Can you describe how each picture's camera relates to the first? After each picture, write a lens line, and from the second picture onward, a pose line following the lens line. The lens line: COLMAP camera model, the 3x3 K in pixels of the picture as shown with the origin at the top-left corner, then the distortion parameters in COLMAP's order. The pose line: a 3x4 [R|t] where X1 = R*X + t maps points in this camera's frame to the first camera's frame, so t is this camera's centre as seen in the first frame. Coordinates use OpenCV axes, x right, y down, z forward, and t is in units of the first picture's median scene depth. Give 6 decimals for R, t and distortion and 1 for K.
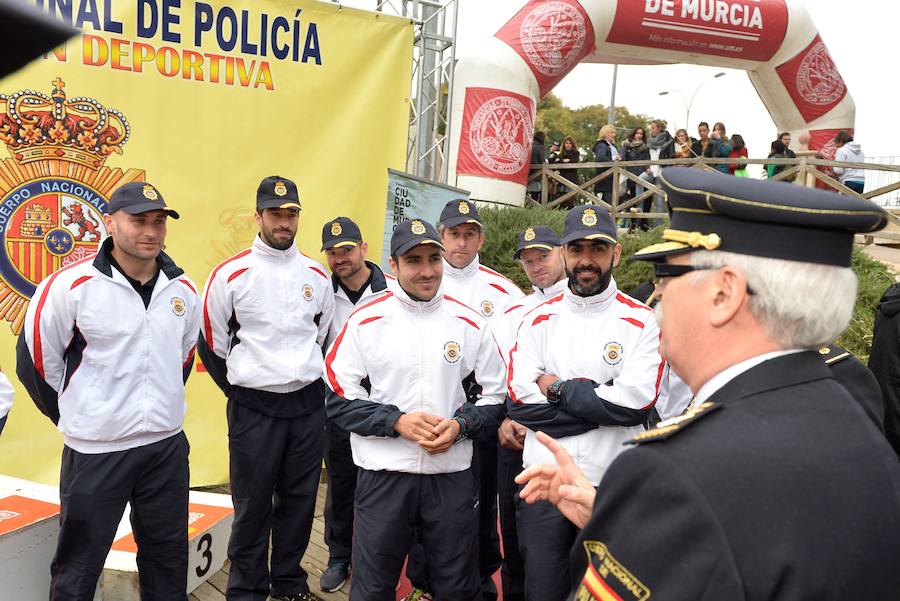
lens RADIAL K [[635.9, 0, 471.2], [0, 635.9, 332.0], [0, 0, 1]] dist [-0.008164, -0.003898]
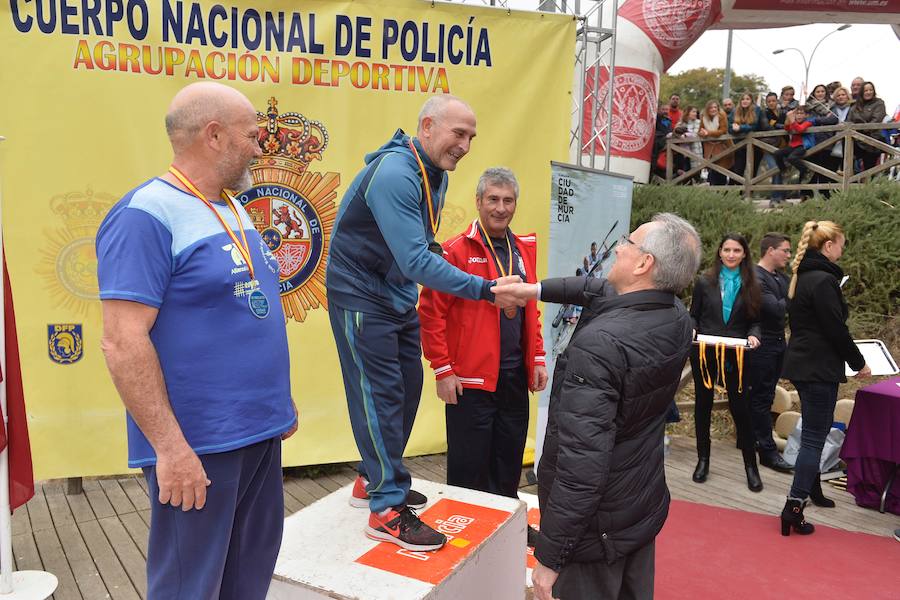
lens RADIAL K [[642.9, 0, 448.3], [0, 642.9, 287.2], [0, 0, 1]] dist [-0.001507, -0.003097]
pose [[0.984145, -0.009582, -0.177107, -0.129817], [0.003965, 0.999479, -0.032037, -0.019205], [0.177321, 0.030827, 0.983670, -0.062597]]
